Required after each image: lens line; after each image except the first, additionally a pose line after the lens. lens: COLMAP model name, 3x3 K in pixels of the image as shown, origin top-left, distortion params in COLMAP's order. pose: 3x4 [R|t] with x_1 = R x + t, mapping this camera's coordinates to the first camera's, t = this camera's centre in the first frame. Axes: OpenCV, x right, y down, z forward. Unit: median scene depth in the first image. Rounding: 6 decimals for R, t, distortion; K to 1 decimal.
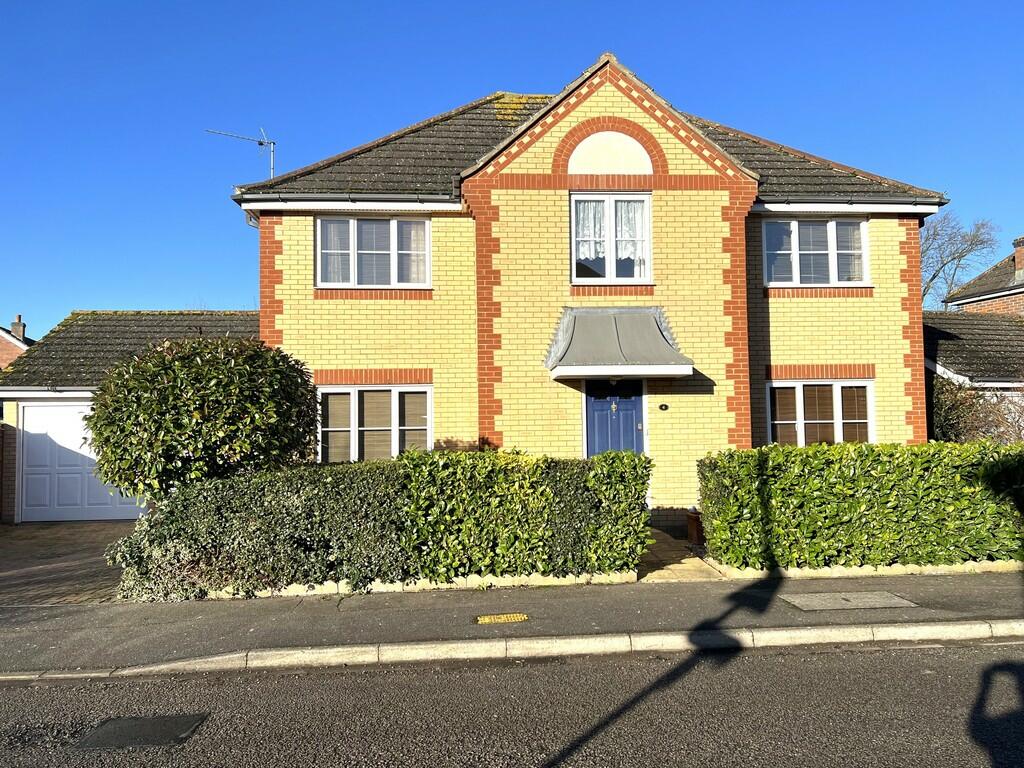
lens RADIAL K [[851.1, 0, 512.0], [0, 851.1, 384.0], [0, 0, 1]] dist [0.114983, -0.199826]
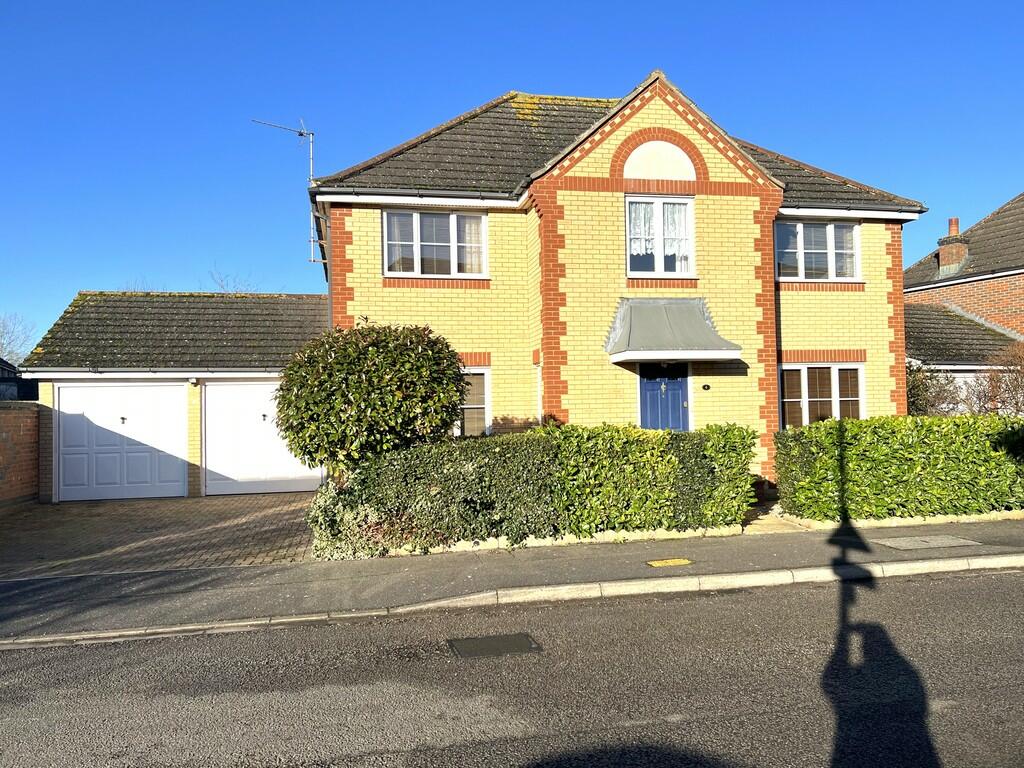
lens RADIAL K [[851.1, 0, 512.0], [0, 851.1, 384.0], [0, 0, 1]] dist [0.114983, -0.199826]
pose [[0.990867, -0.000752, 0.134838, -0.229097], [-0.002309, 0.999743, 0.022543, -0.002179], [-0.134820, -0.022648, 0.990611, -0.091438]]
